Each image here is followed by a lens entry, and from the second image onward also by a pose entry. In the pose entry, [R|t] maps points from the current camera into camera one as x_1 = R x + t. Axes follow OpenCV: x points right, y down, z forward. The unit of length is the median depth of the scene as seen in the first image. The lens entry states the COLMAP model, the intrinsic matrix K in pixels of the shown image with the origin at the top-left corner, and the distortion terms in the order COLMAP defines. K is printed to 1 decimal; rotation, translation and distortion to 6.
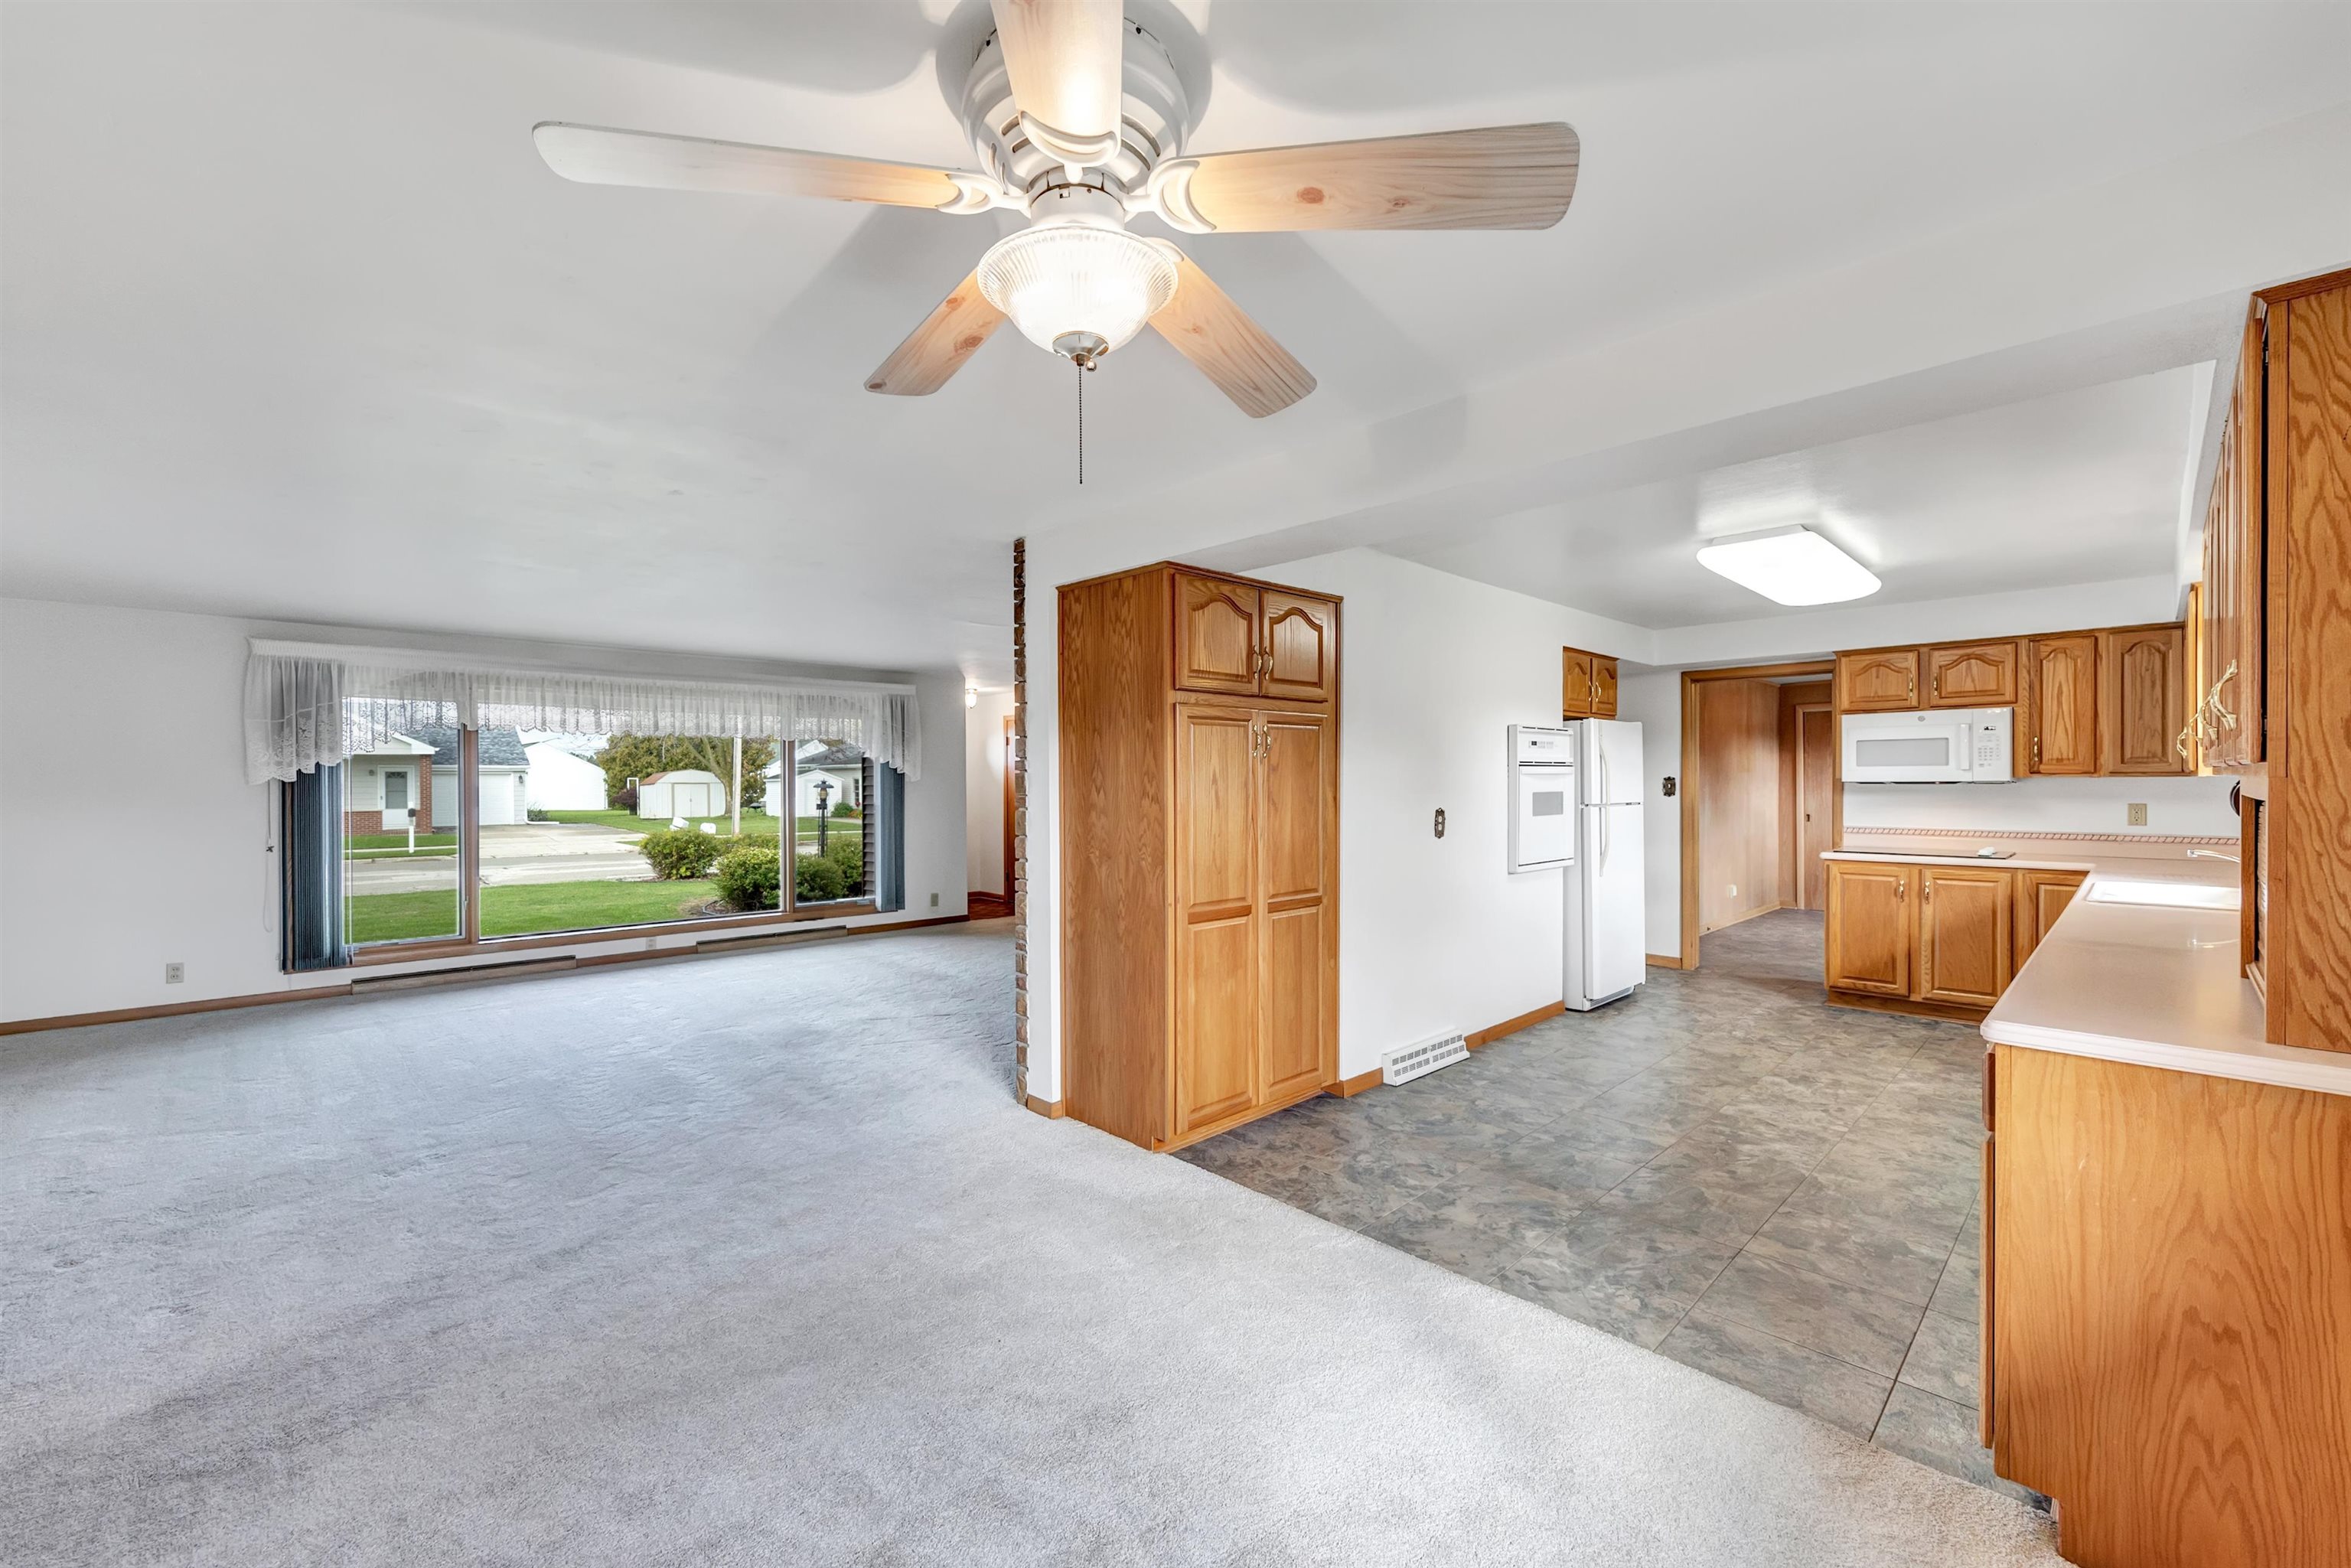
lens RADIAL K [[950.5, 0, 1175.5], [0, 950.5, 784.0], [0, 0, 1]] dist [0.001928, 0.000160]
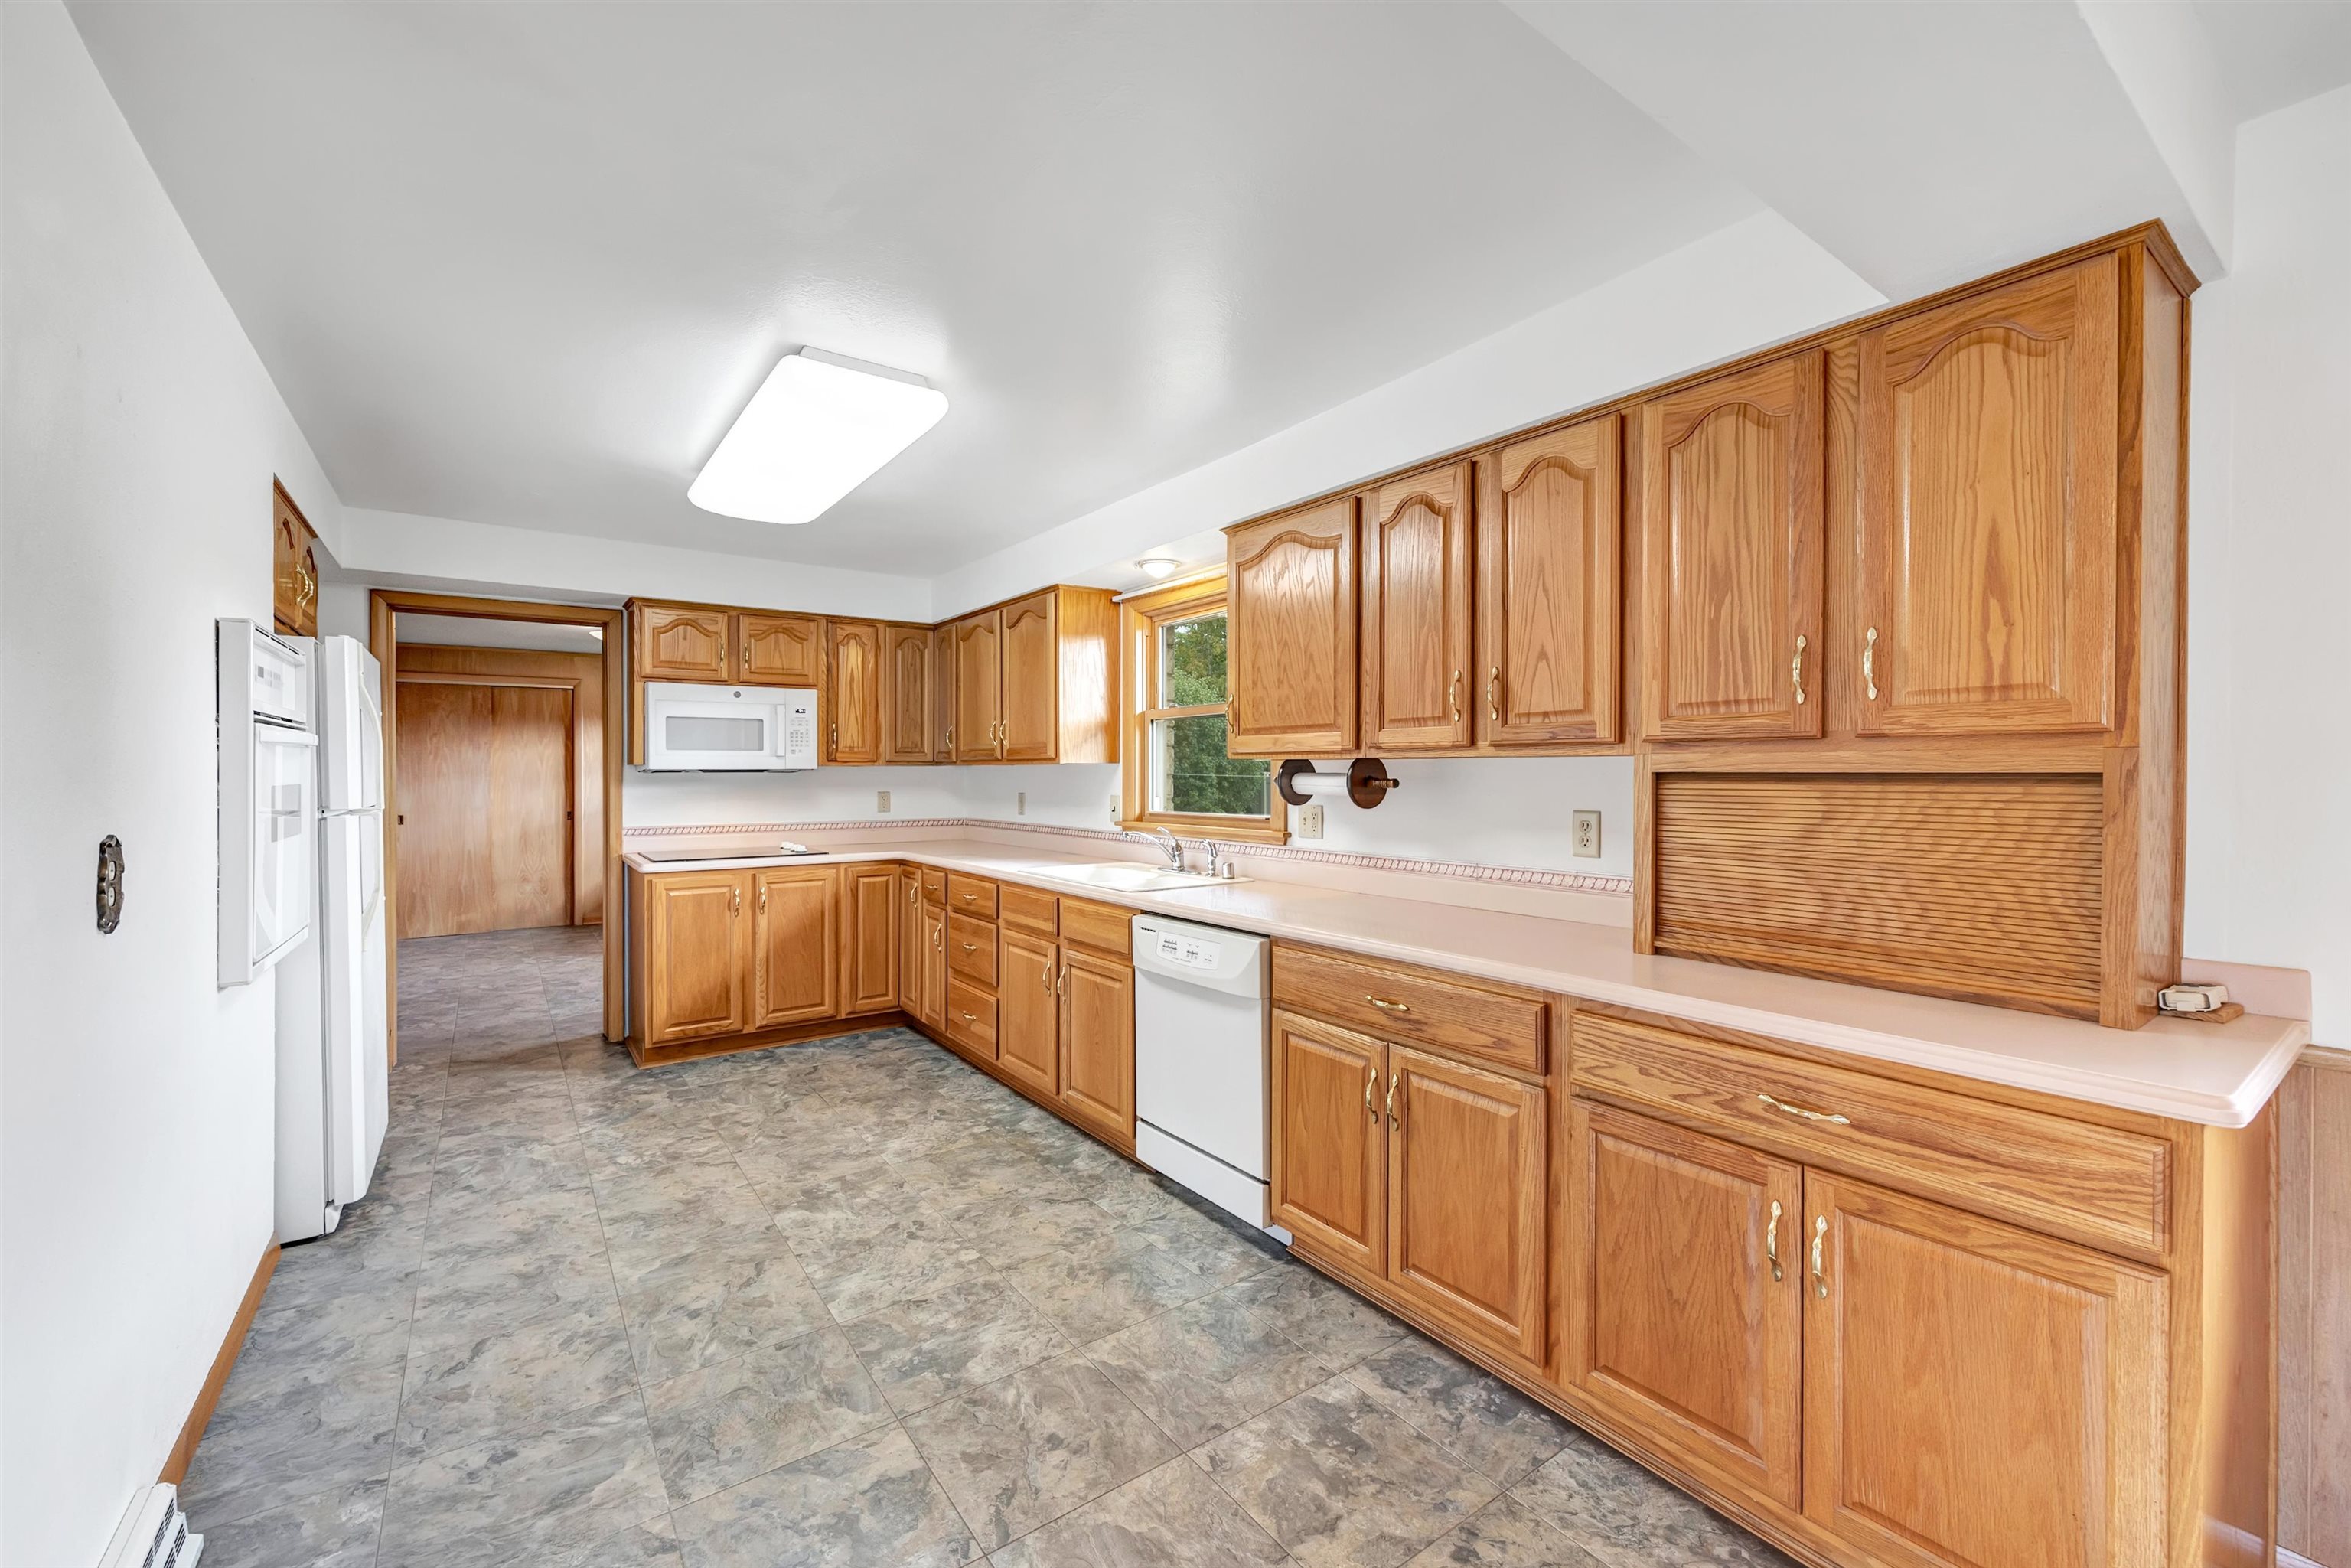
lens RADIAL K [[942.4, 0, 1146.0], [0, 942.4, 774.9], [0, 0, 1]] dist [0.001989, 0.000422]
pose [[0.161837, 0.002761, 0.986814, 0.024345], [0.001858, 0.999993, -0.003103, 0.006988], [-0.986816, 0.002336, 0.161830, 0.658110]]
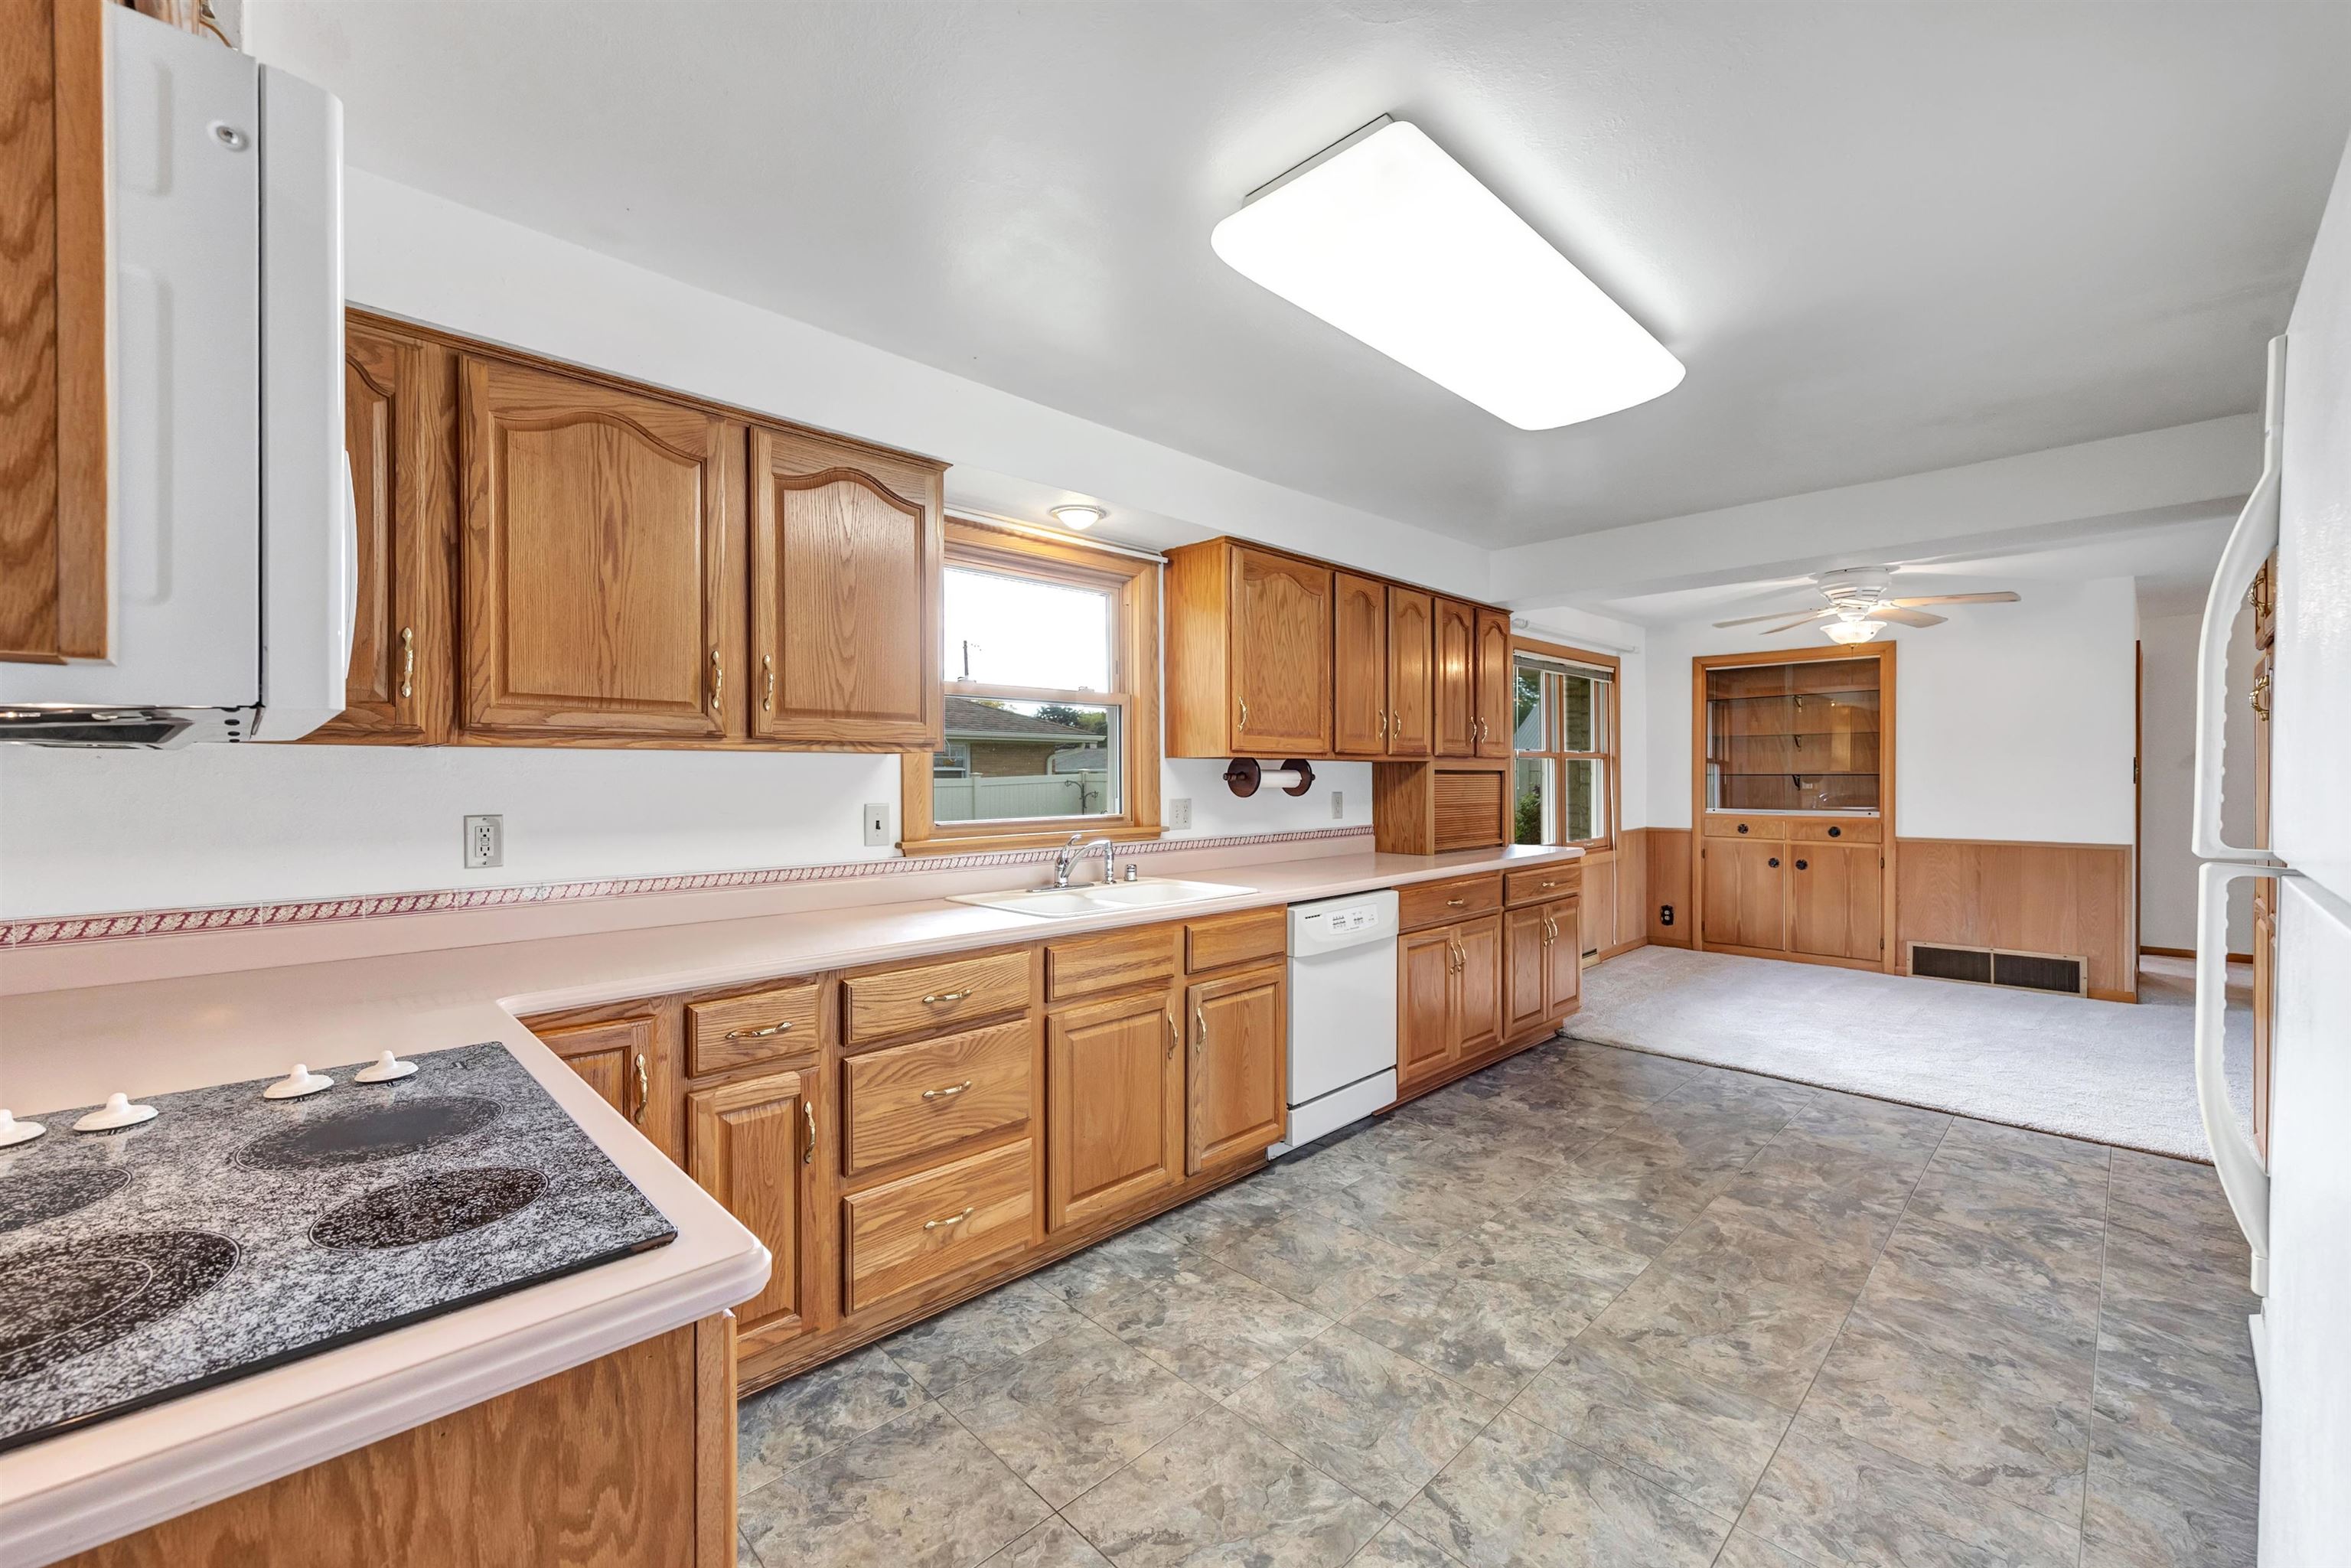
lens RADIAL K [[936.1, 0, 1175.5], [0, 936.1, 784.0], [0, 0, 1]] dist [-0.001122, -0.000316]
pose [[-0.999974, 0.007218, -0.000150, 0.819796], [0.007216, 0.999920, 0.010415, 0.007108], [0.000225, 0.010414, -0.999946, 1.500676]]
